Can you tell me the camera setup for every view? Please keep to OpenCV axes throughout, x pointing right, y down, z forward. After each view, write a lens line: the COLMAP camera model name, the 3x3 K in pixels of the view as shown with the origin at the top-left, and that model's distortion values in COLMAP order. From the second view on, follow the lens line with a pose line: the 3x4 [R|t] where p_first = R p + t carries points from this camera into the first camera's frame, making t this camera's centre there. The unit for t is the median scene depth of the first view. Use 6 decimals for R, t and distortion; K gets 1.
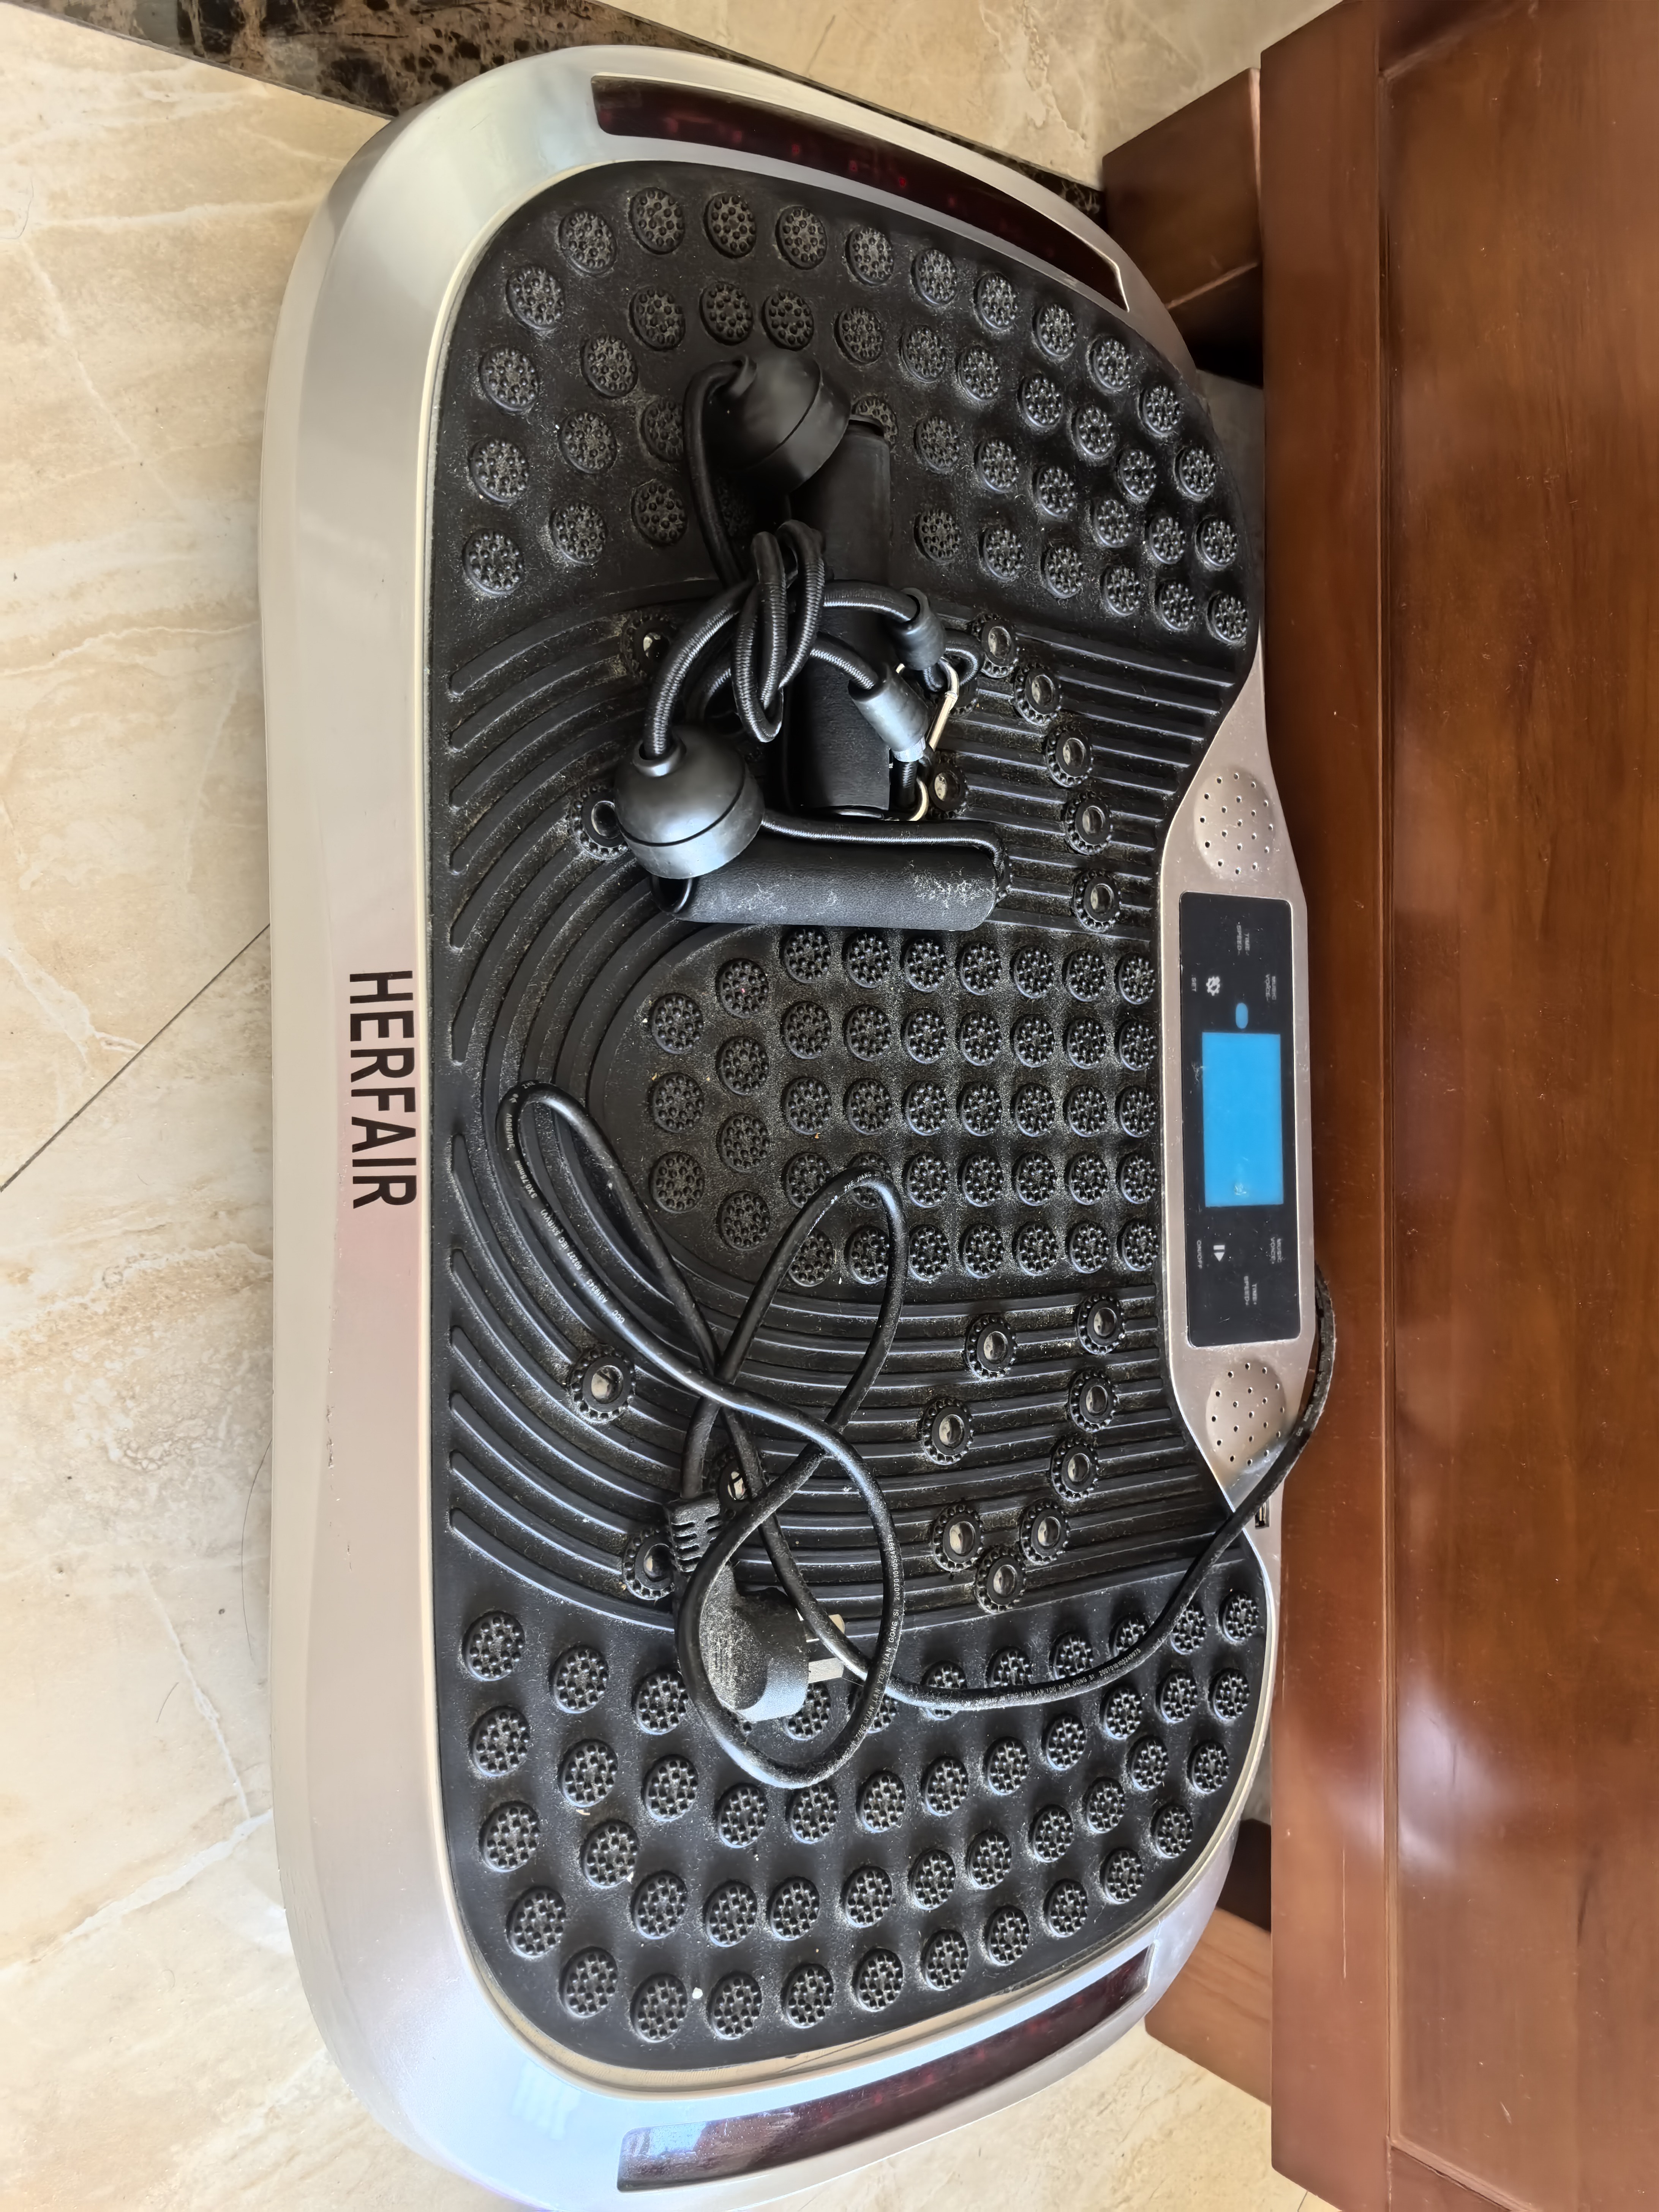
lens RADIAL K [[1775.3, 0, 829.5], [0, 1775.3, 1106.0], [0, 0, 1]] dist [-0.019791, -0.012200]
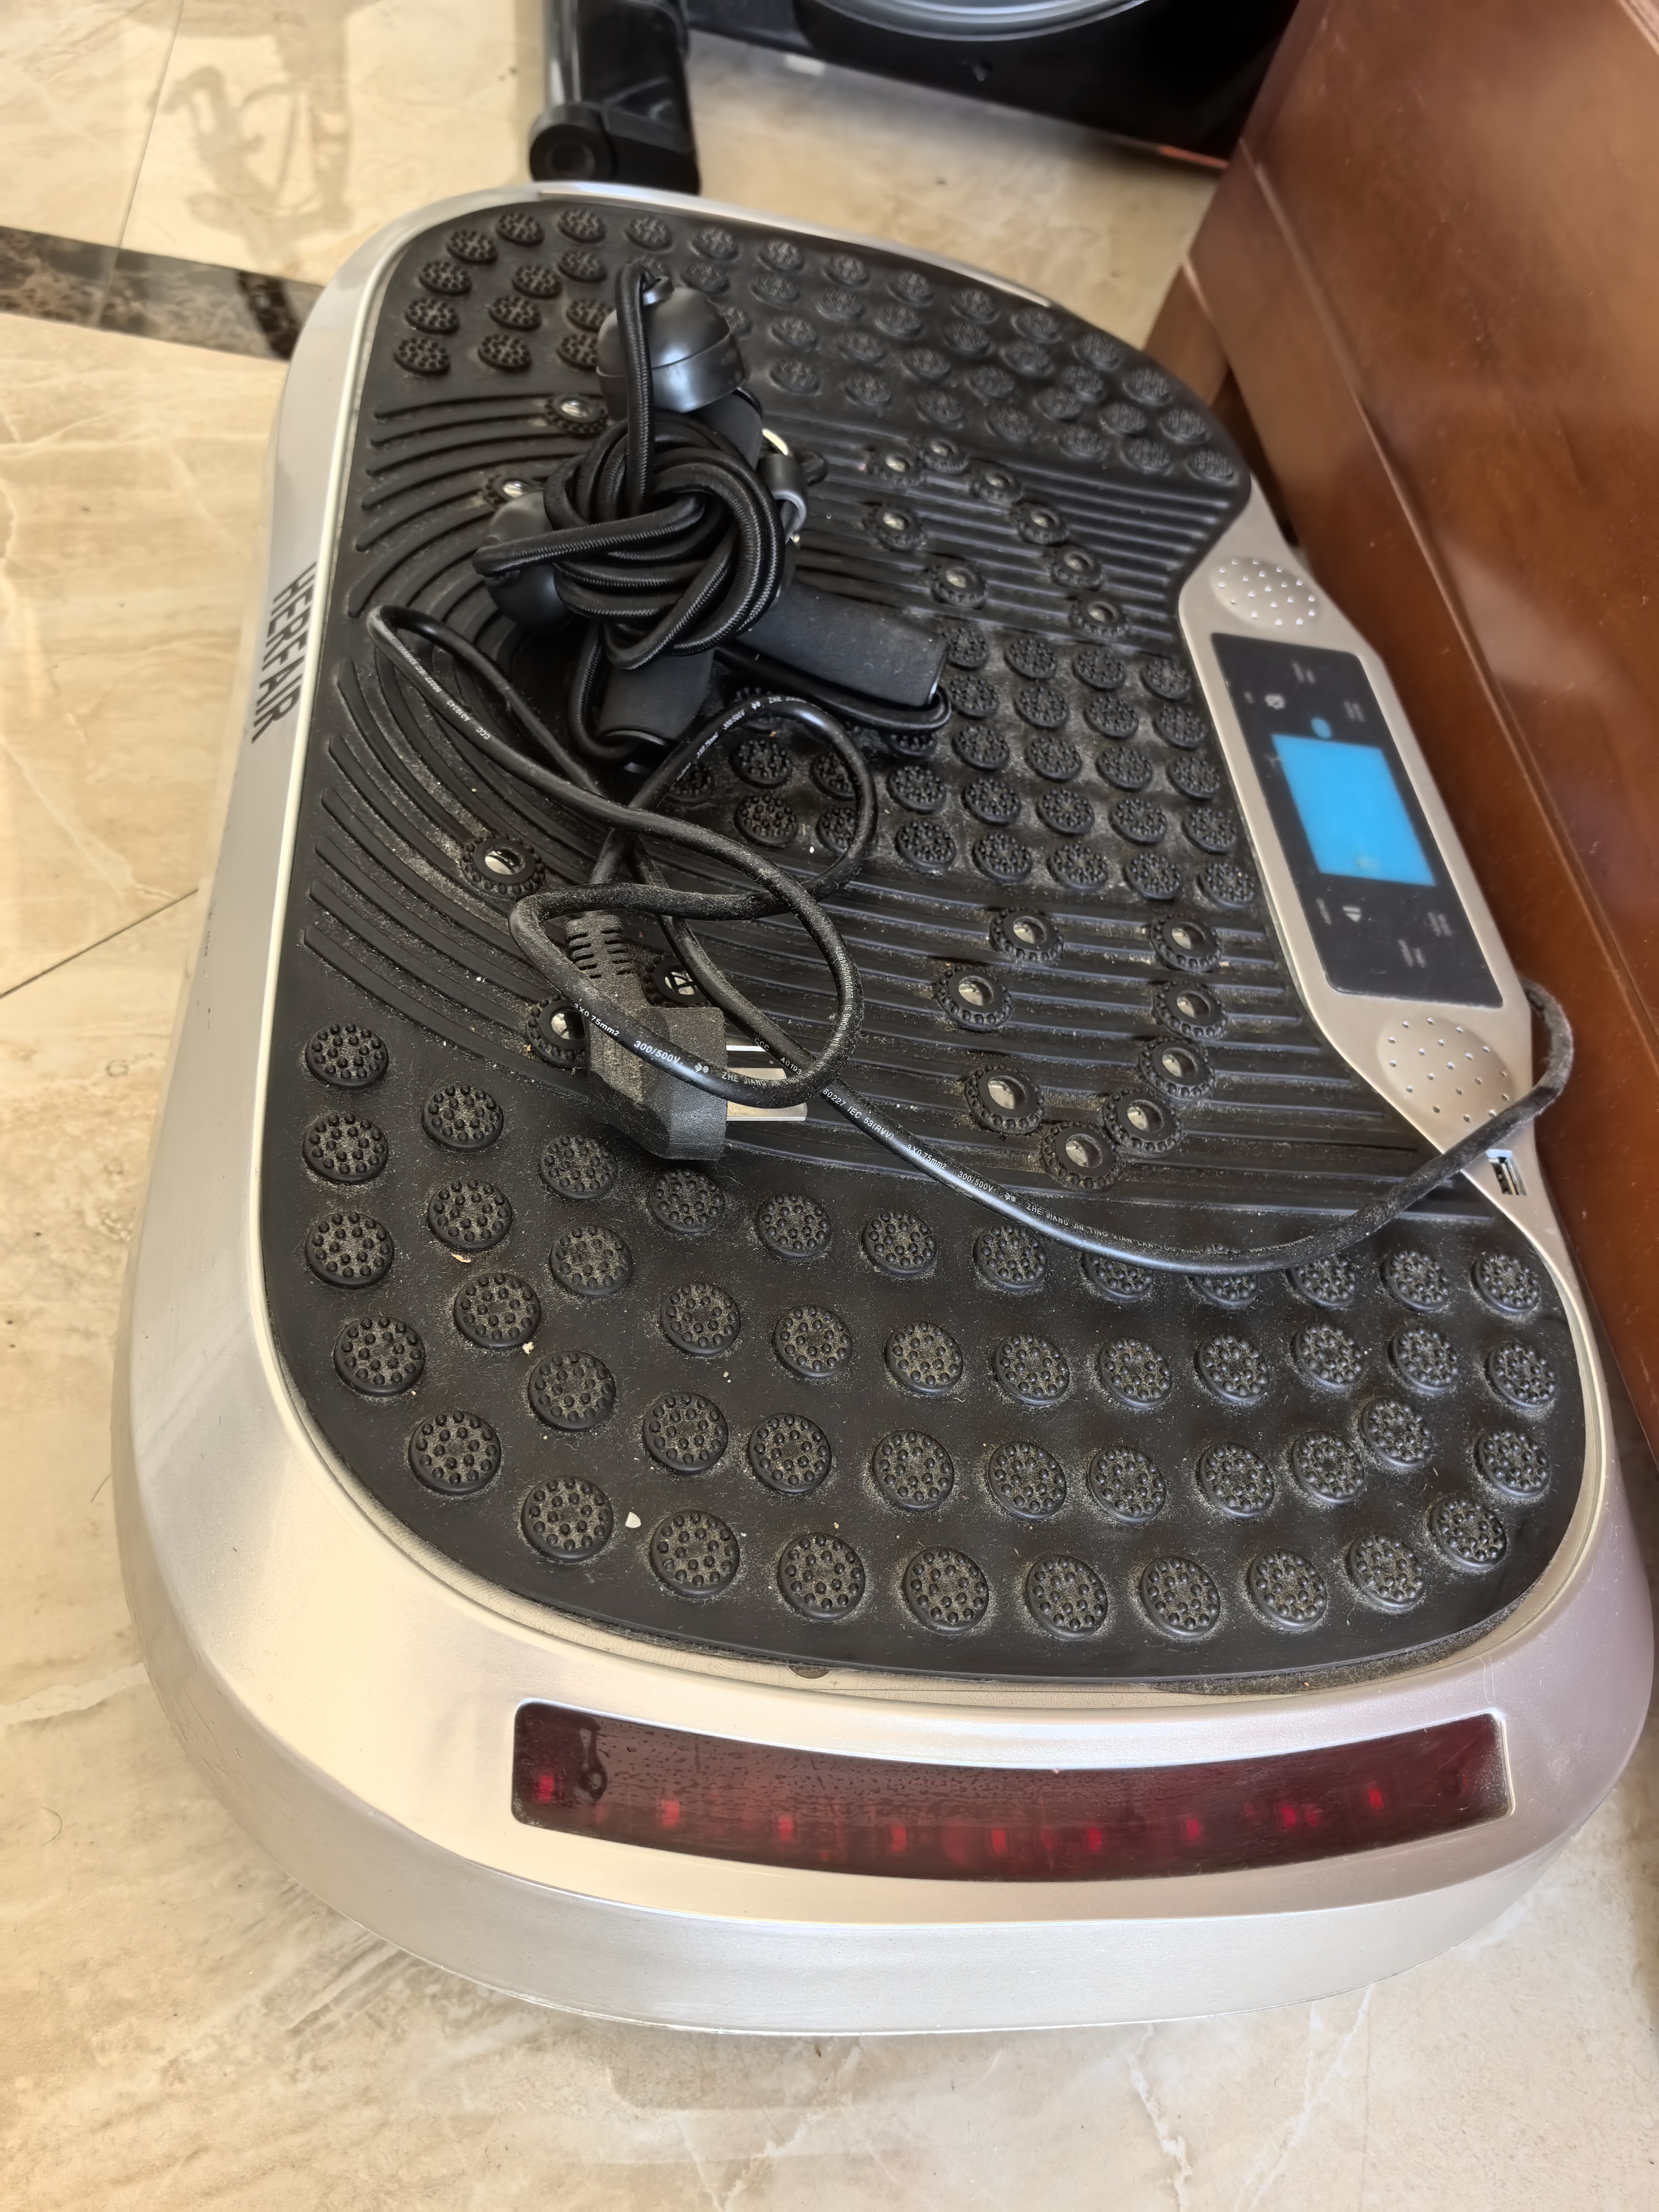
lens RADIAL K [[1757.6, 0, 829.5], [0, 1757.6, 1106.0], [0, 0, 1]] dist [-0.037225, 0.006666]
pose [[0.940469, -0.256180, -0.223359, 0.173974], [0.089902, 0.821269, -0.563413, 0.688685], [0.327773, 0.509792, 0.795410, 0.368968]]
